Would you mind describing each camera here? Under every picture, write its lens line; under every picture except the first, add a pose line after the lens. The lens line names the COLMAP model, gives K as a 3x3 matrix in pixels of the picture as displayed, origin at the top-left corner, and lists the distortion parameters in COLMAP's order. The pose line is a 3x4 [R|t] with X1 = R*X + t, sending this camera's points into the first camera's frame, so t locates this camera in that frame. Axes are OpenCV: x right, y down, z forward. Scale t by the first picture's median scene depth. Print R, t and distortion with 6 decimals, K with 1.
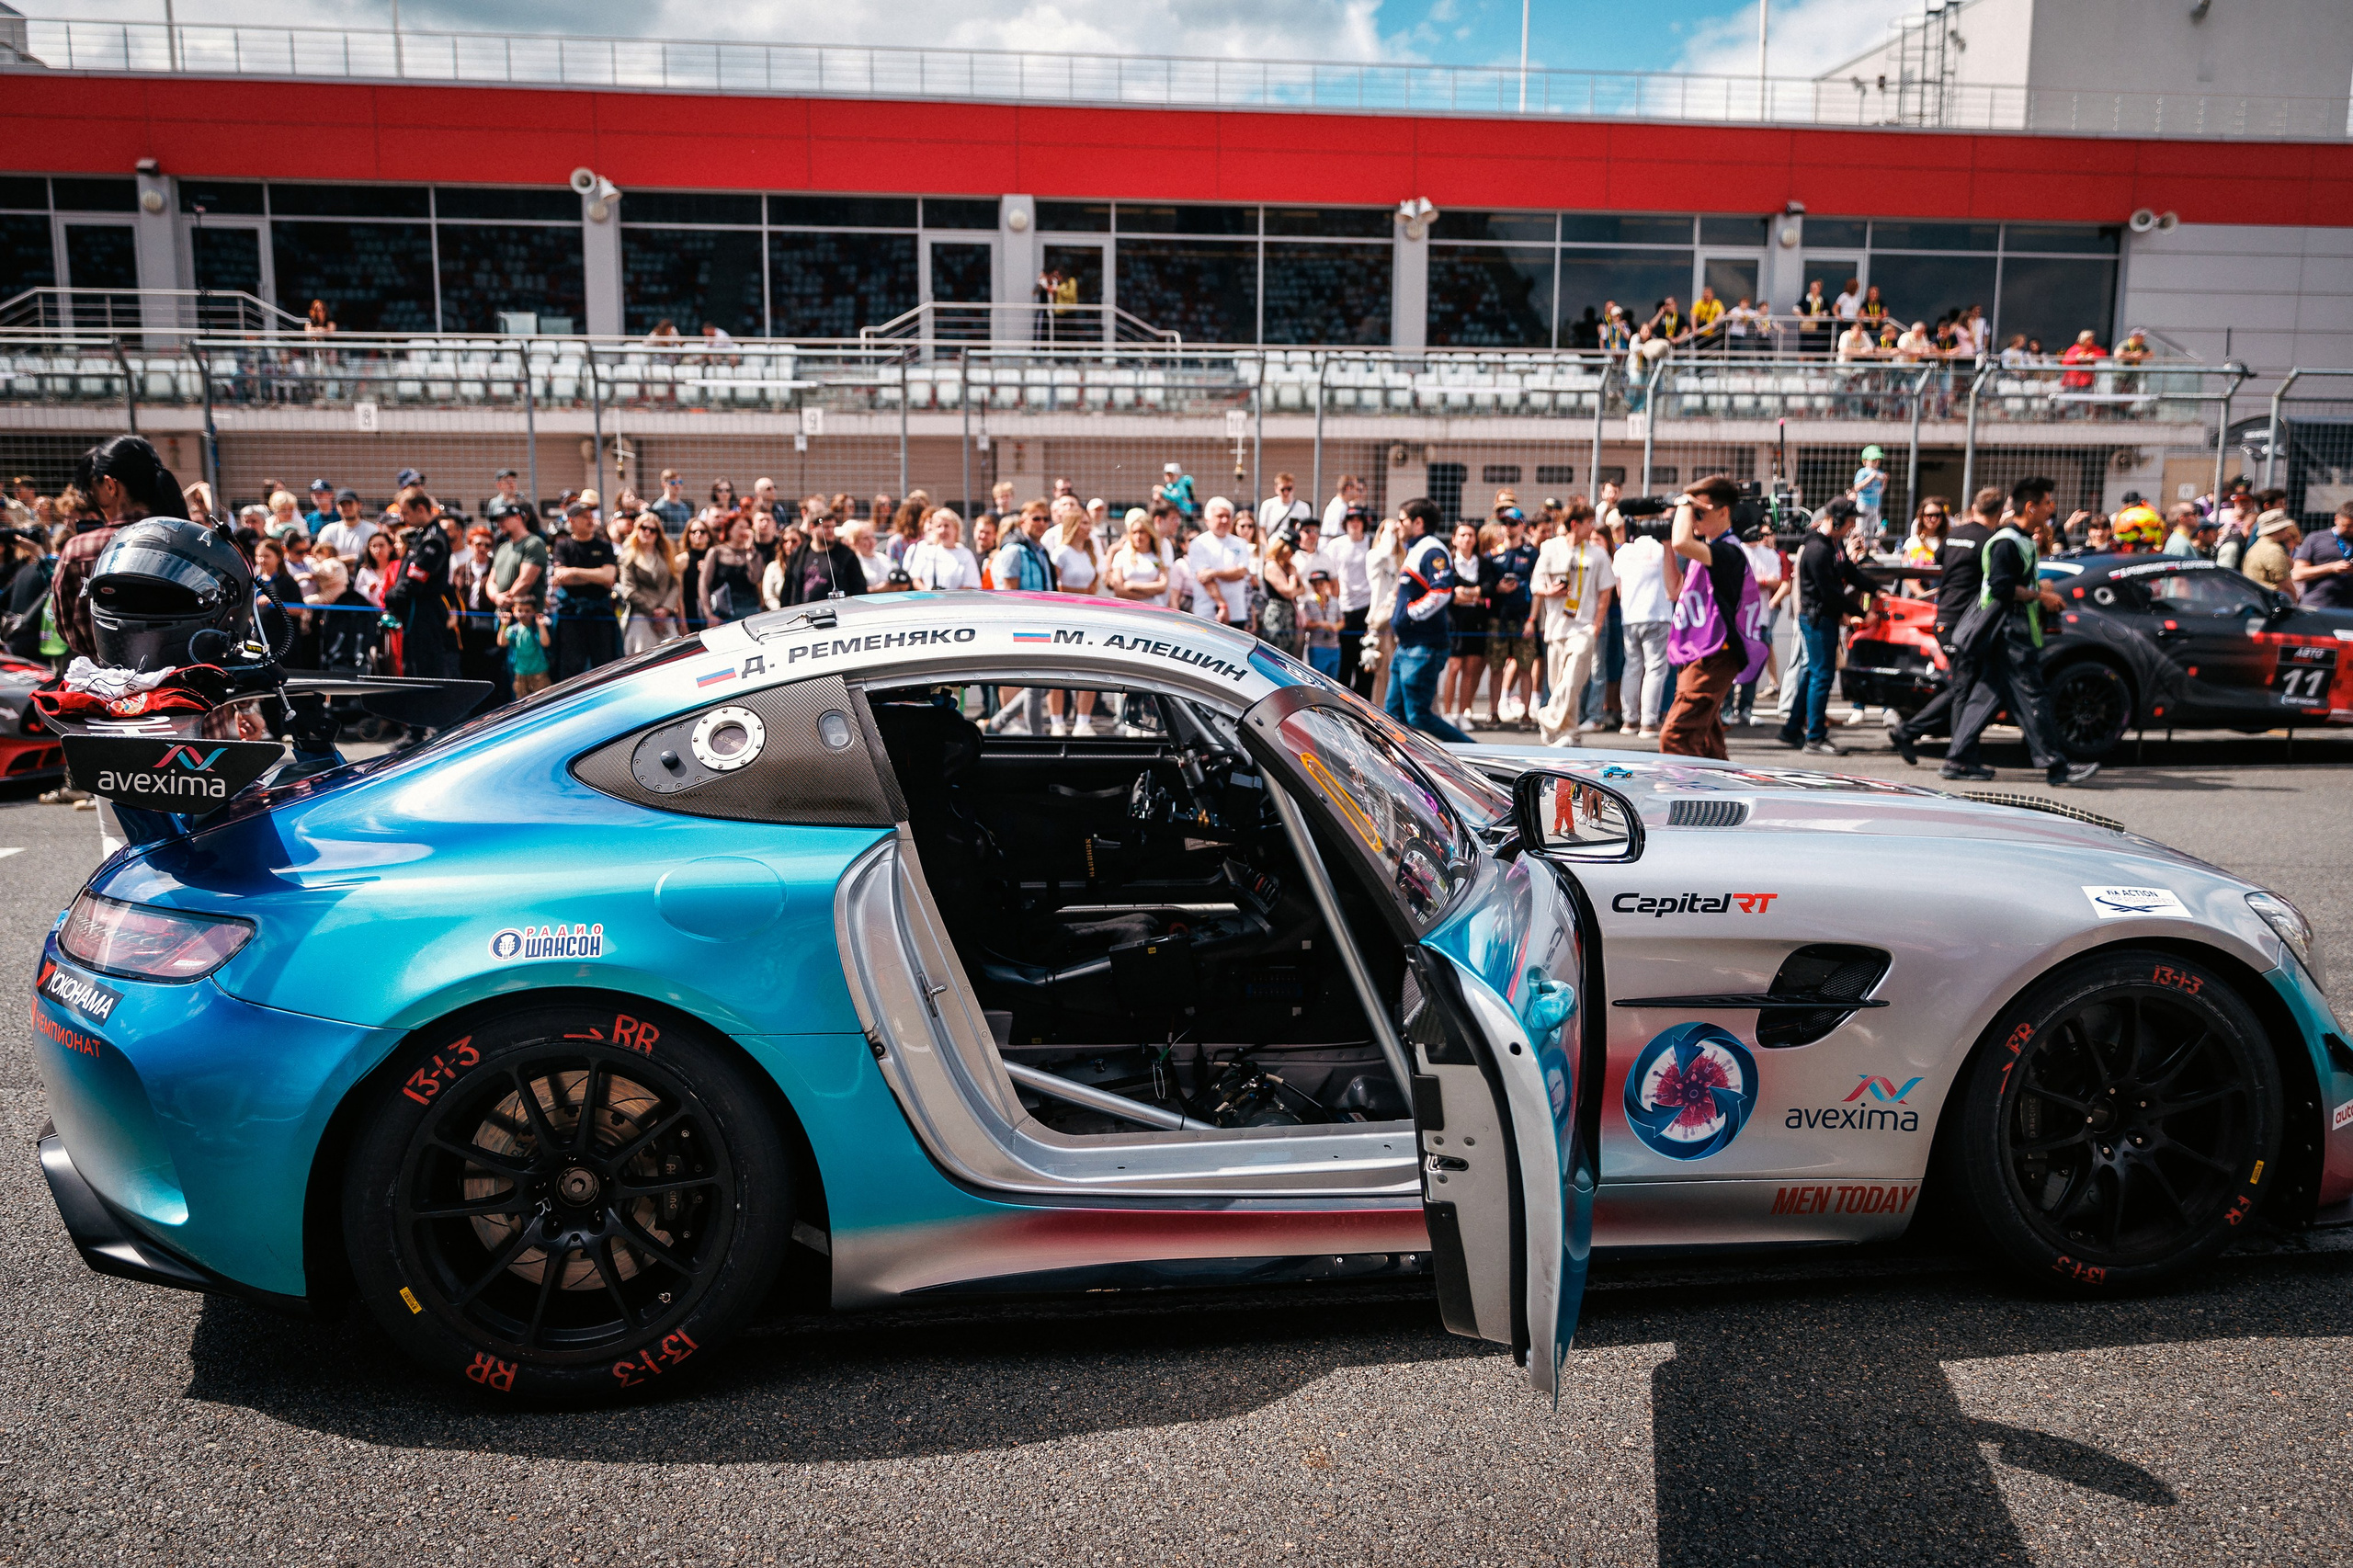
lens RADIAL K [[1751.0, 0, 1158.7], [0, 1751.0, 776.7], [0, 0, 1]] dist [-0.006083, -0.001304]
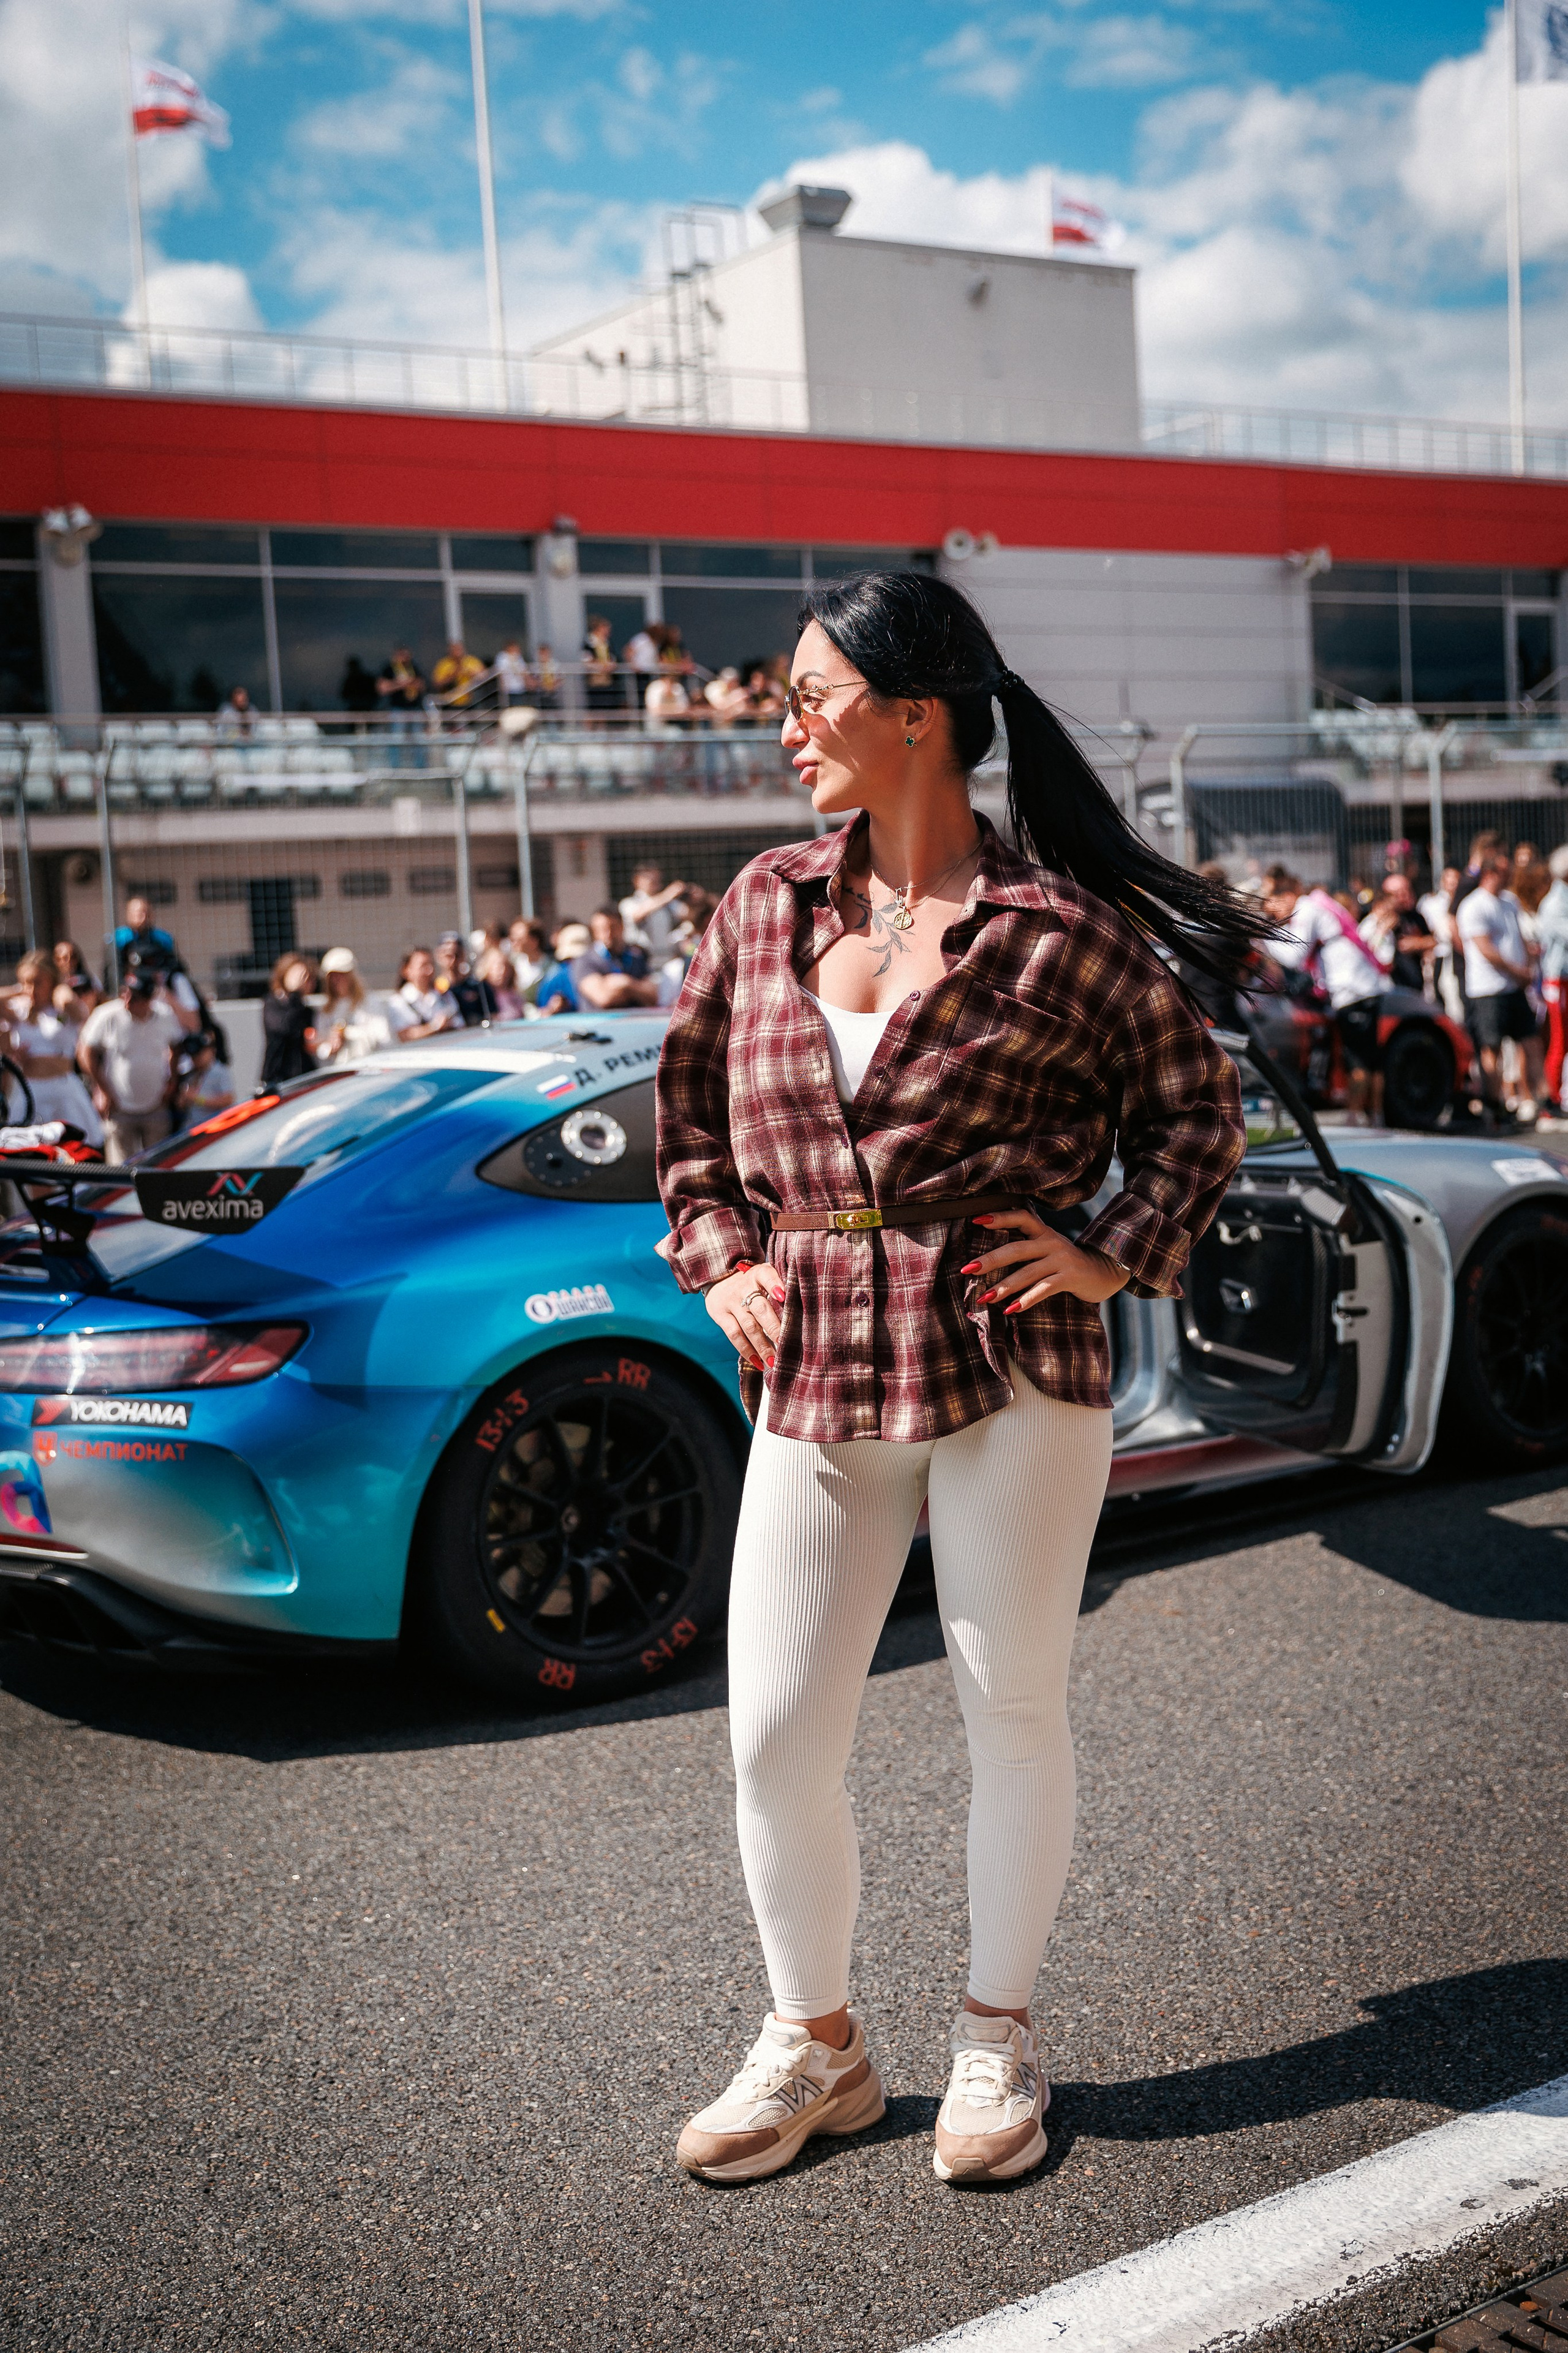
lens RADIAL K [[2710.3, 0, 782.4], [0, 2710.3, 1161.5], [0, 0, 1]] dist [-0.003810, 0.000000]
pose [[0.890817, -0.091746, 0.445003, -0.106226], [0.122288, 0.991674, -0.040345, 0.009285], [-0.437596, 0.090359, 0.894620, -0.075777]]
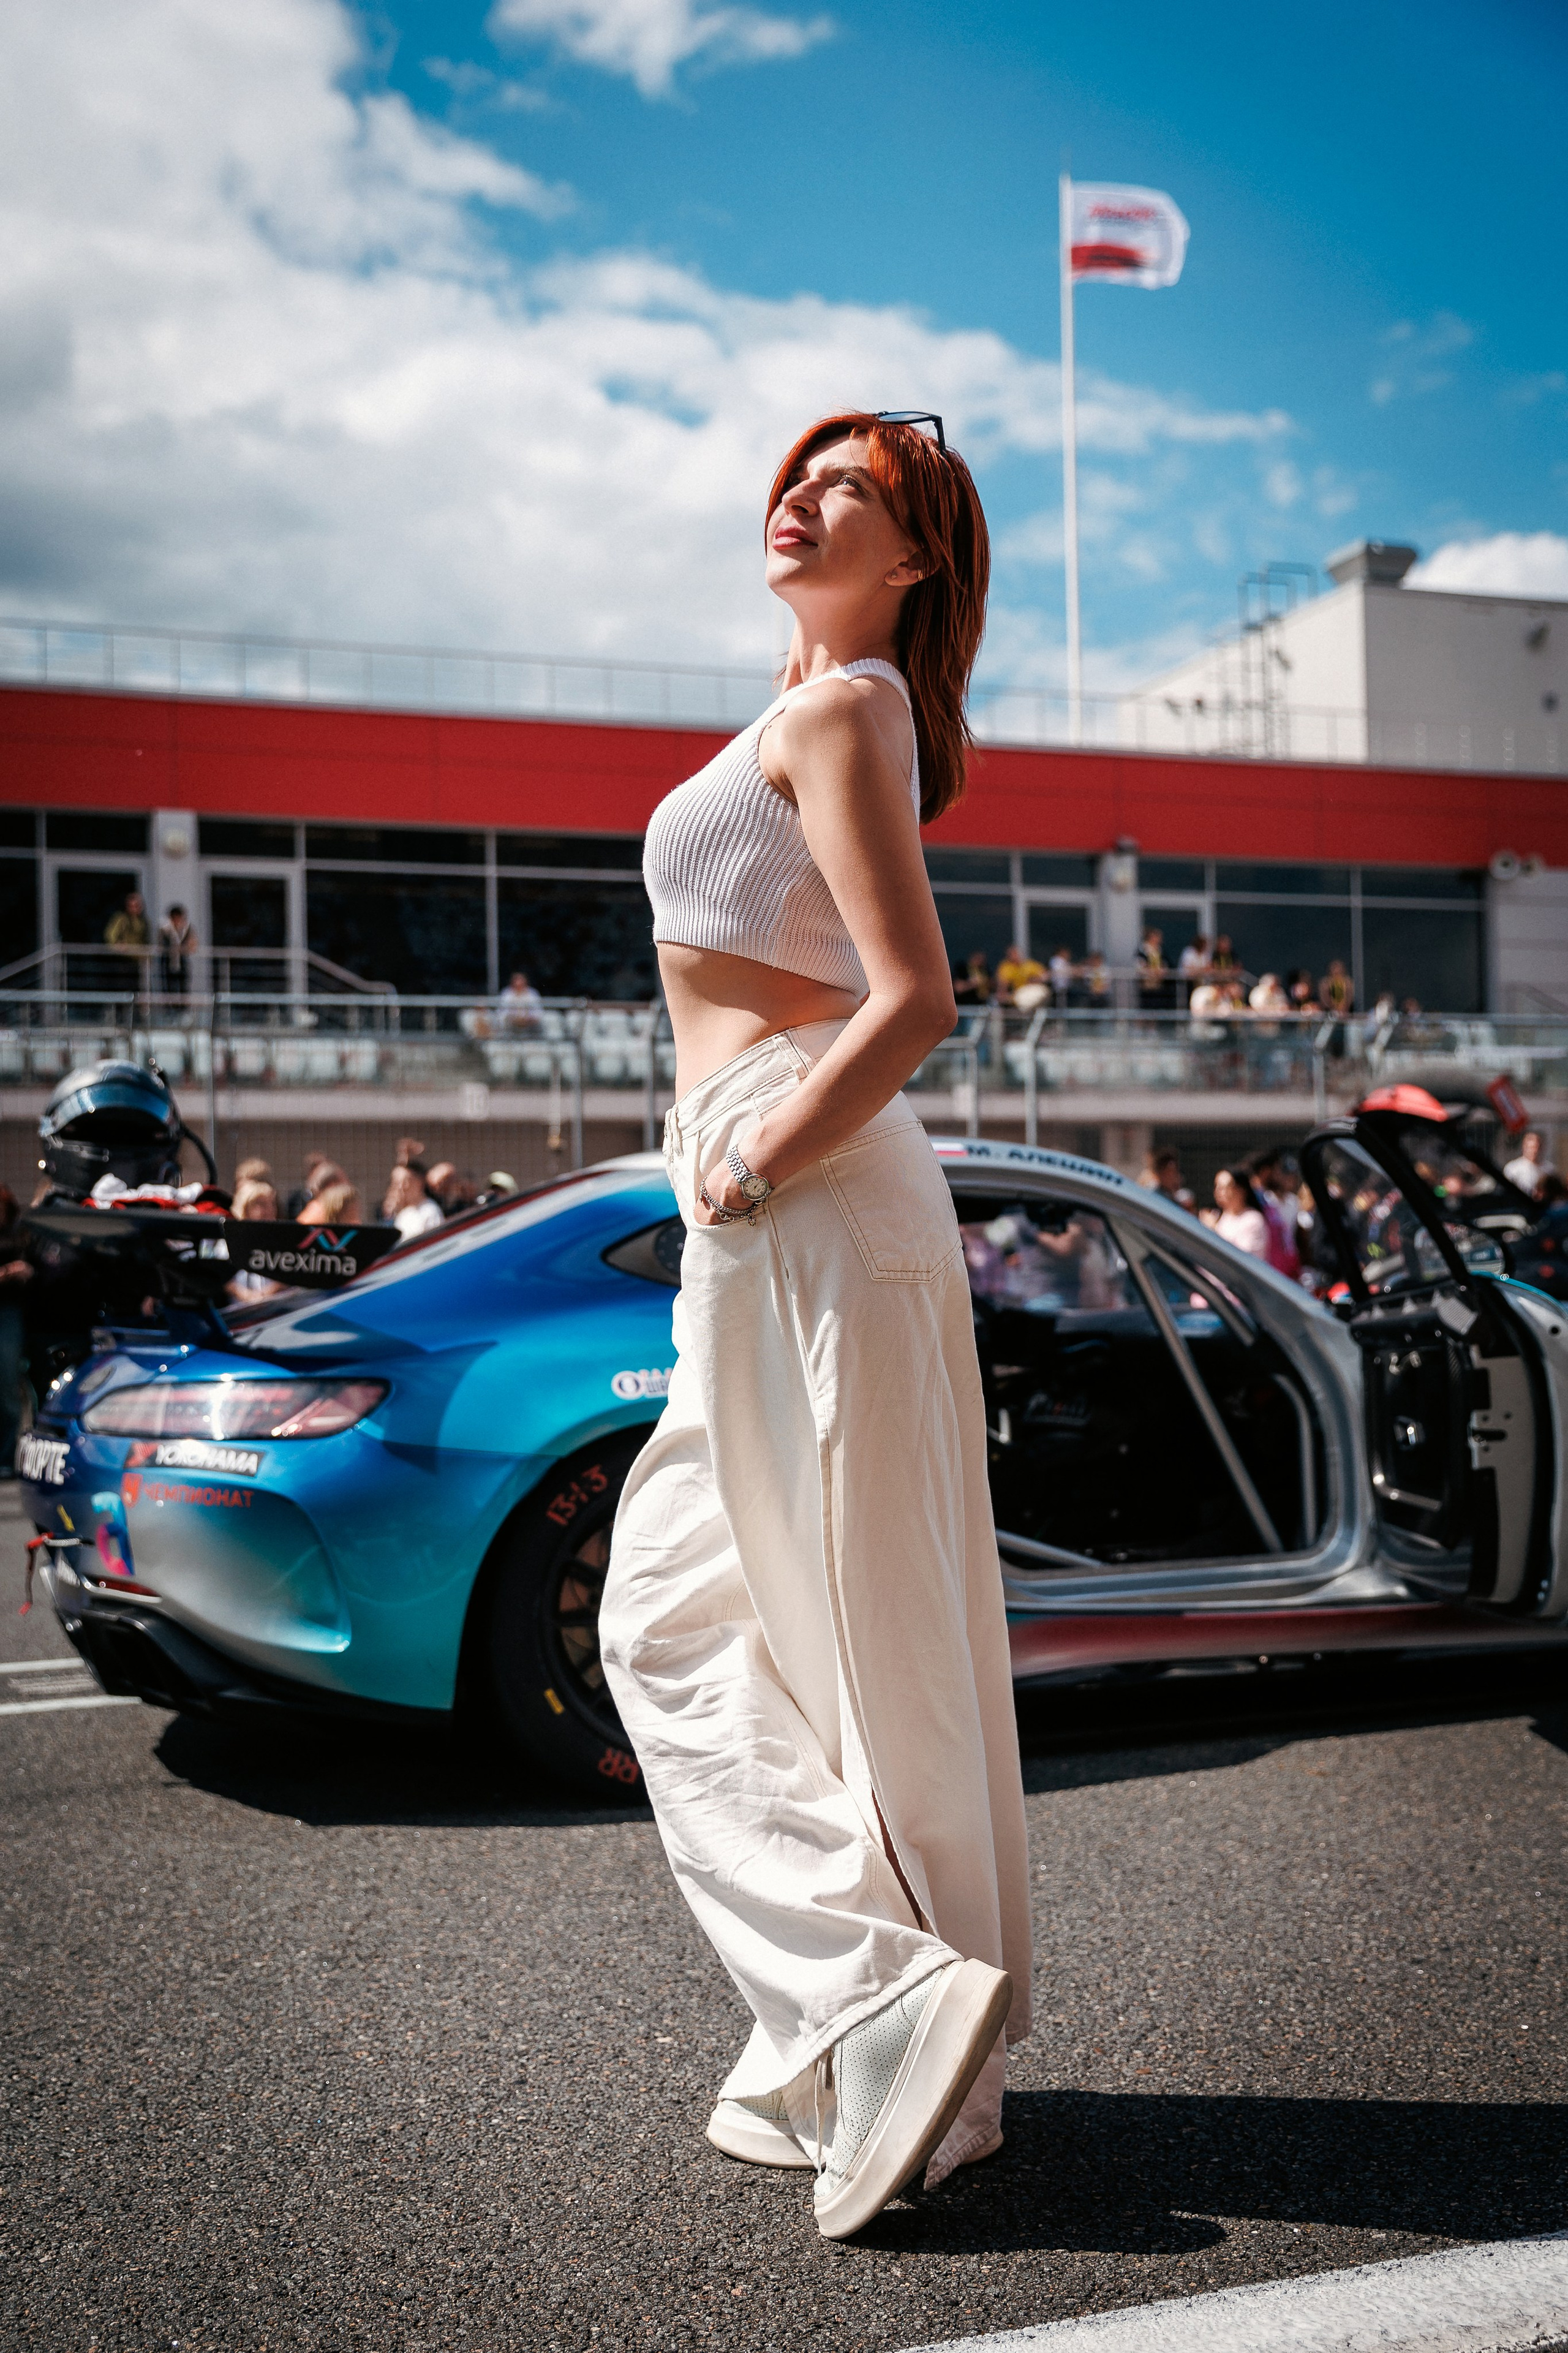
lens RADIAL K [[2448.4, 0, 794.6], [0, 2448.4, 1193.2], [0, 0, 1]] dist [0.024205, 0.000000]
pose [[0.973112, -0.014797, 0.229855, -0.065251], [0.053998, 0.984779, -0.165211, 0.025165], [-0.223912, 0.173180, 0.959100, -0.064011]]
